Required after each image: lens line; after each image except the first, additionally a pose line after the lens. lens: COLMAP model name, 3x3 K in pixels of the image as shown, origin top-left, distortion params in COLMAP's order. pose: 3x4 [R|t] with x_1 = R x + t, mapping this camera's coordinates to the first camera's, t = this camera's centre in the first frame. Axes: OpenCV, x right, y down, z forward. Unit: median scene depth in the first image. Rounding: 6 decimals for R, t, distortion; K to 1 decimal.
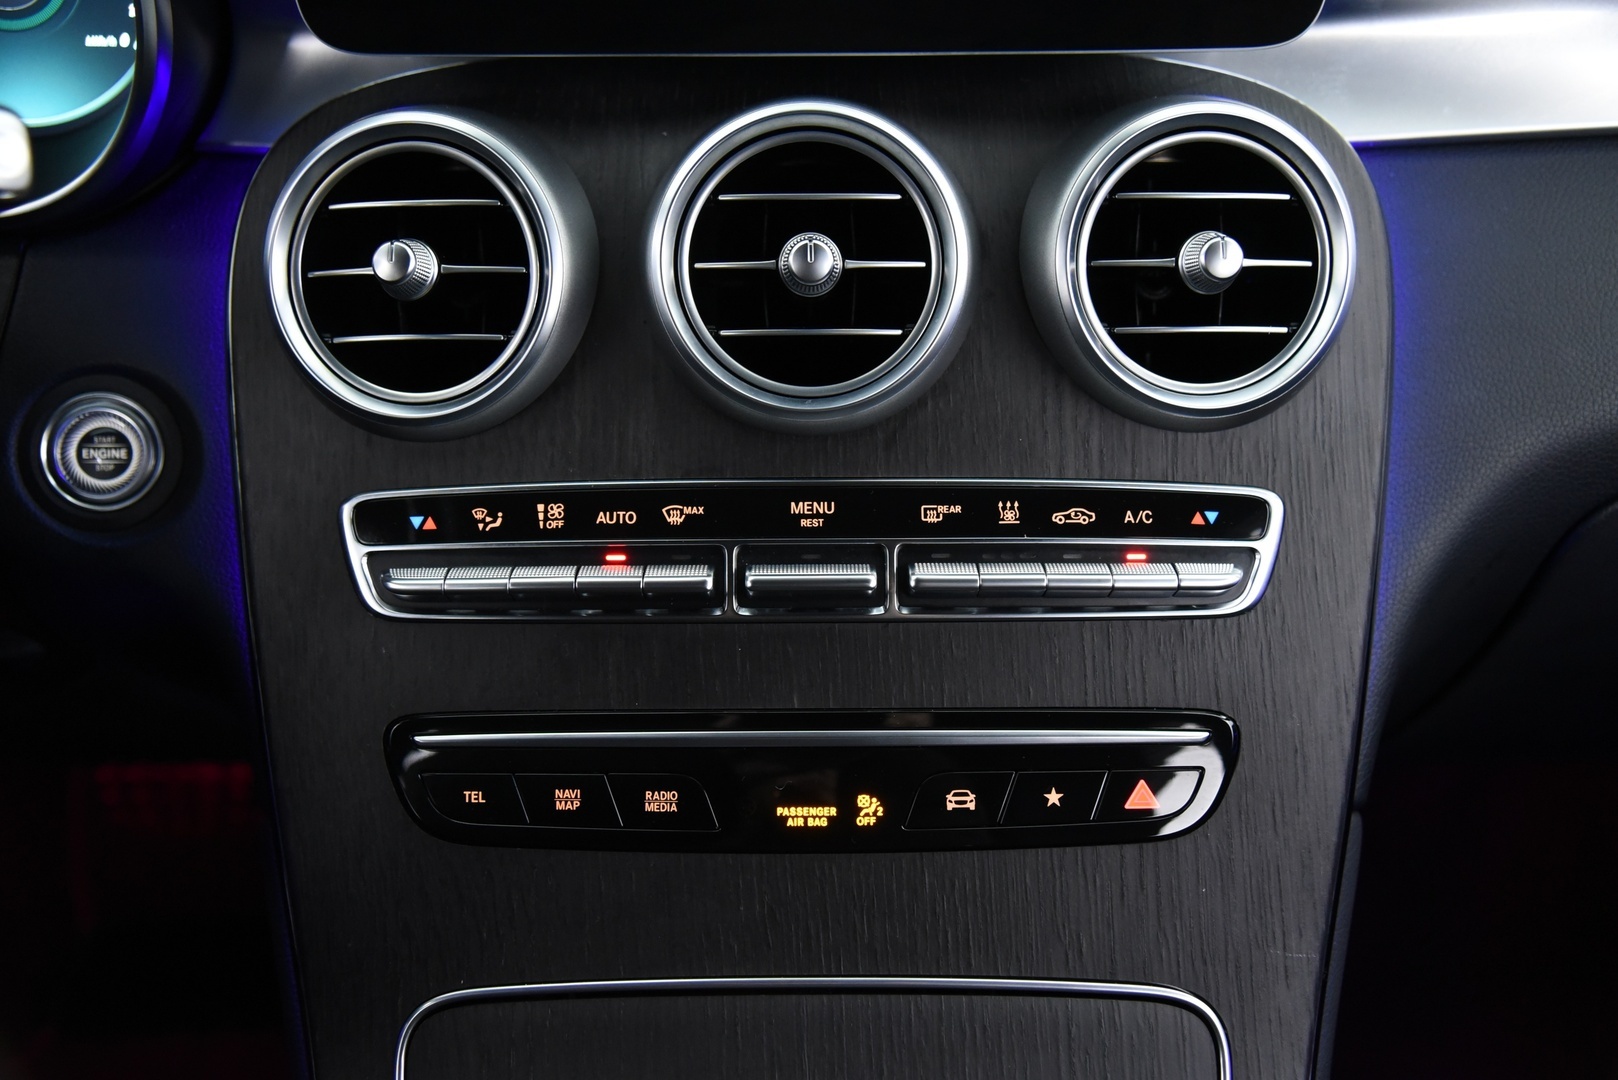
lens RADIAL K [[1505.3, 0, 793.5], [0, 1505.3, 528.2], [0, 0, 1]] dist [-0.017031, 0.000000]
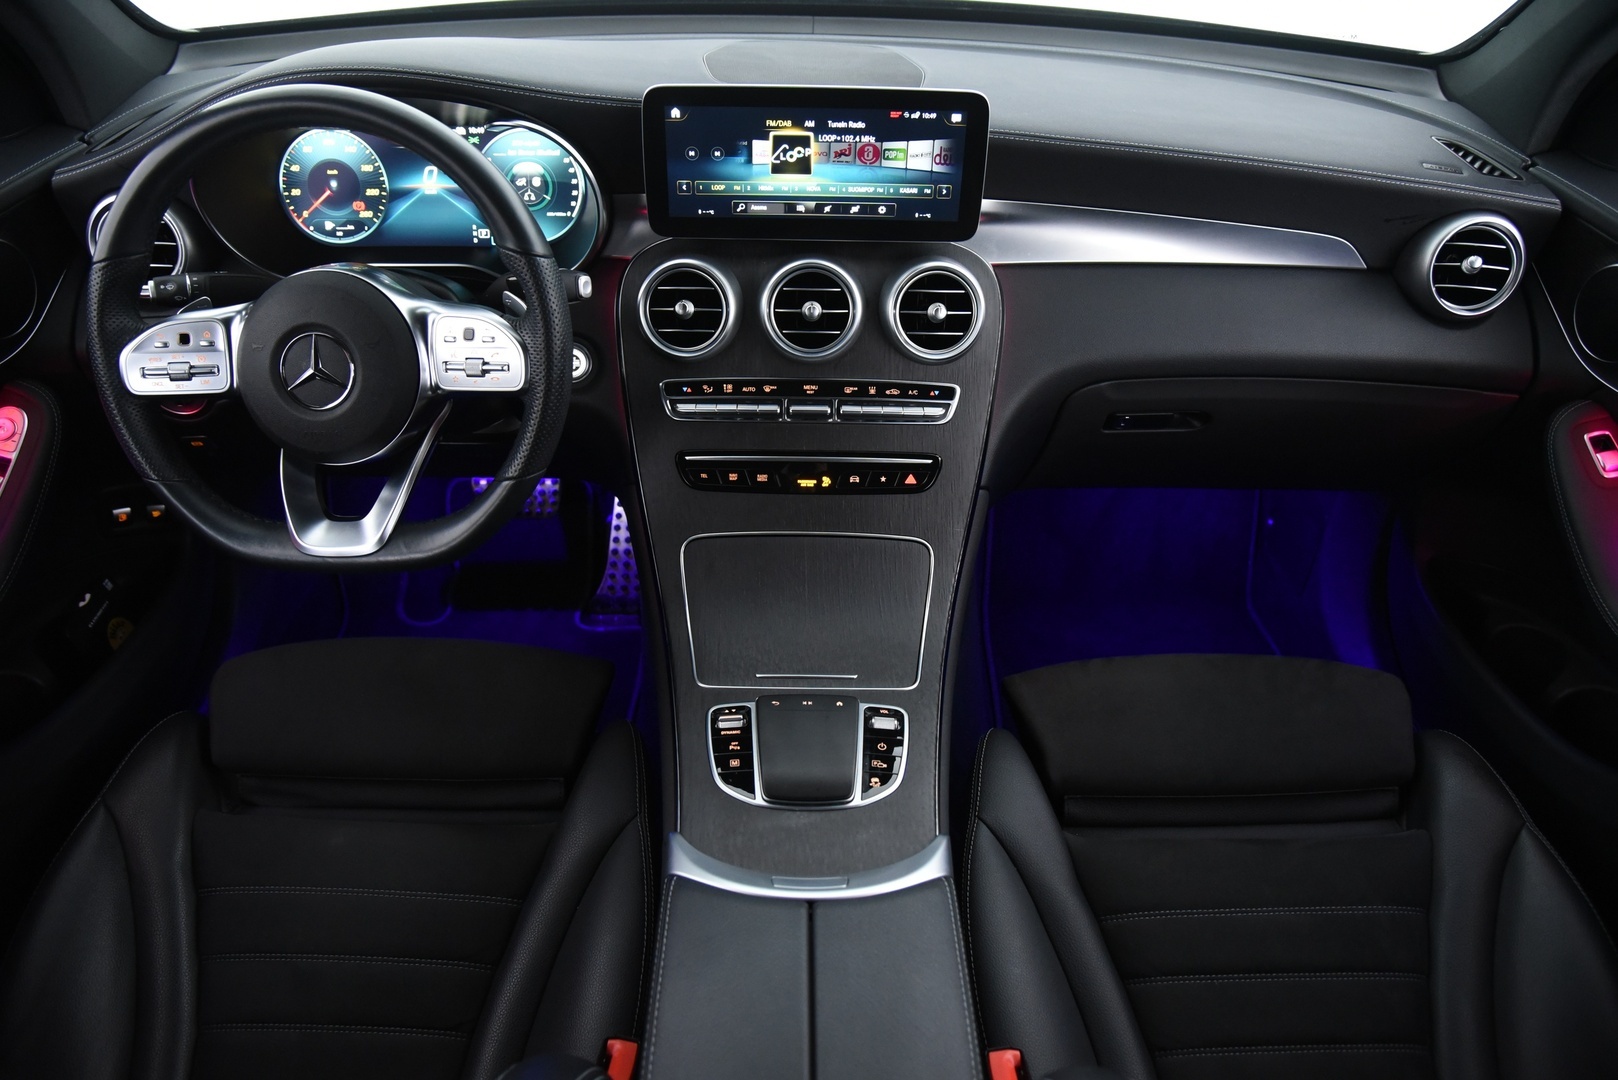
lens RADIAL K [[1186.1, 0, 801.6], [0, 1186.1, 554.1], [0, 0, 1]] dist [-0.106956, 0.043507]
pose [[0.999769, 0.020884, -0.005093, 0.013266], [-0.019780, 0.986534, 0.162354, -0.071789], [0.008415, -0.162215, 0.986720, -1.528690]]
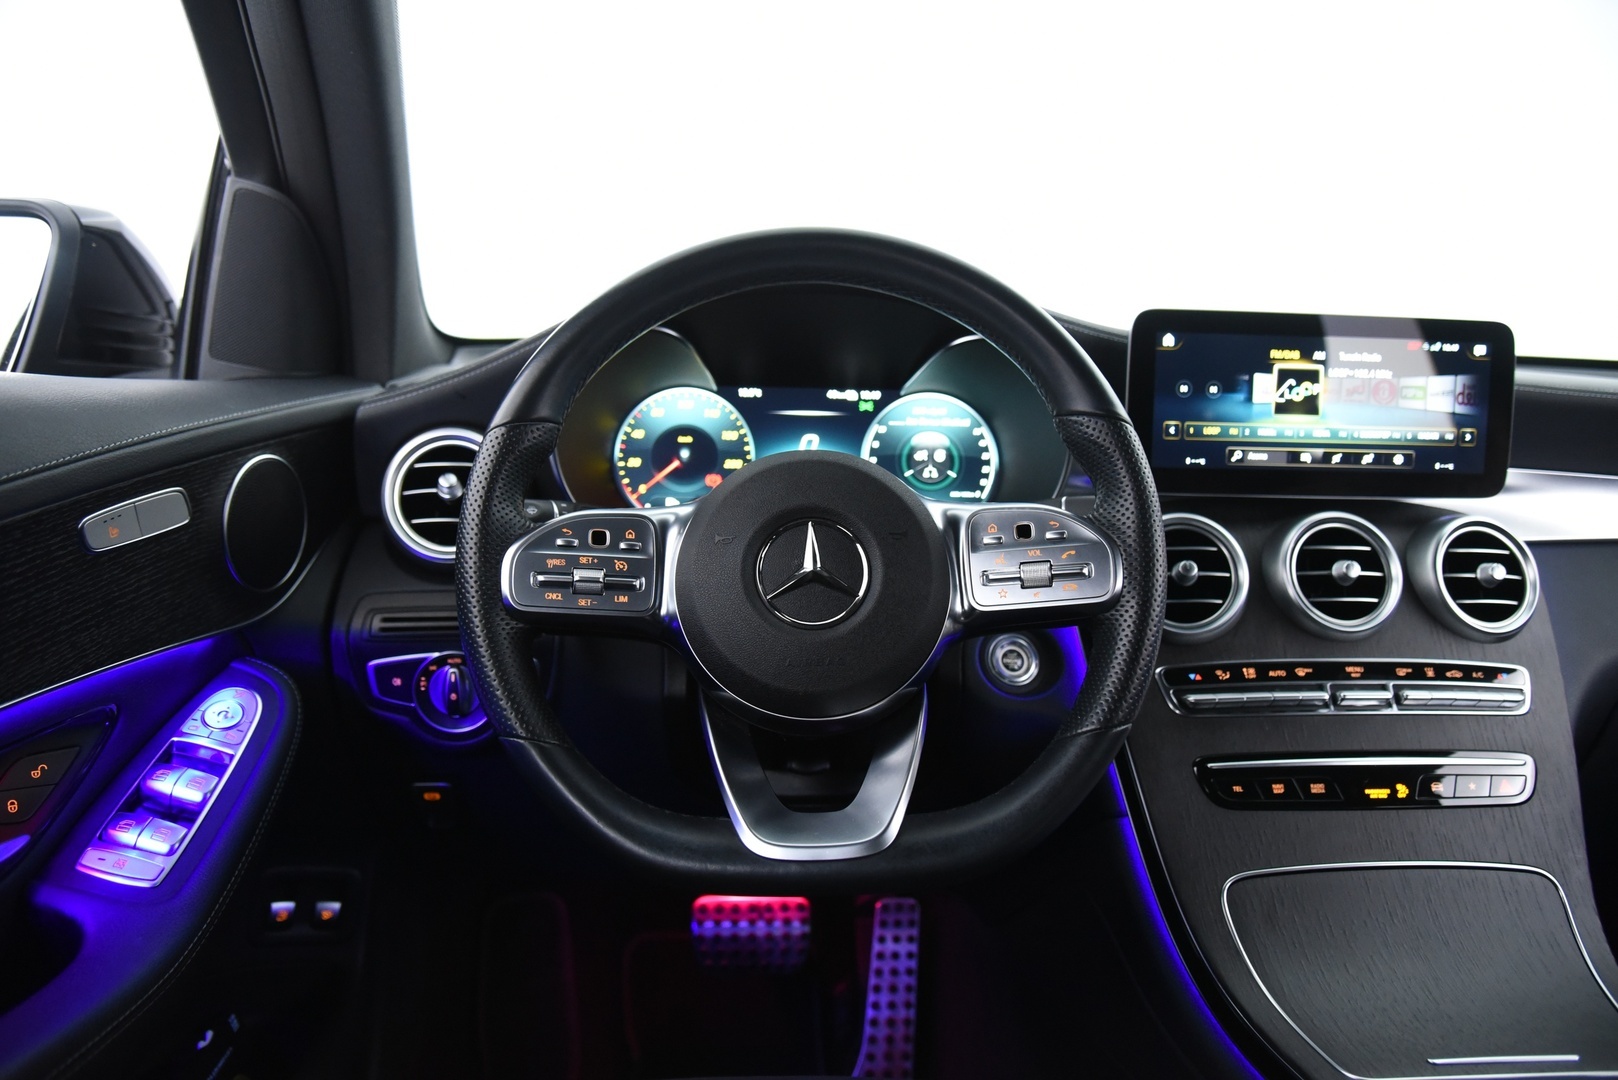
lens RADIAL K [[1186.1, 0, 773.5], [0, 1186.1, 514.4], [0, 0, 1]] dist [-0.106956, 0.043507]
pose [[0.999319, 0.020070, 0.030979, -0.990316], [-0.007697, 0.934113, -0.356895, 0.426799], [-0.036101, 0.356413, 0.933631, -0.796985]]
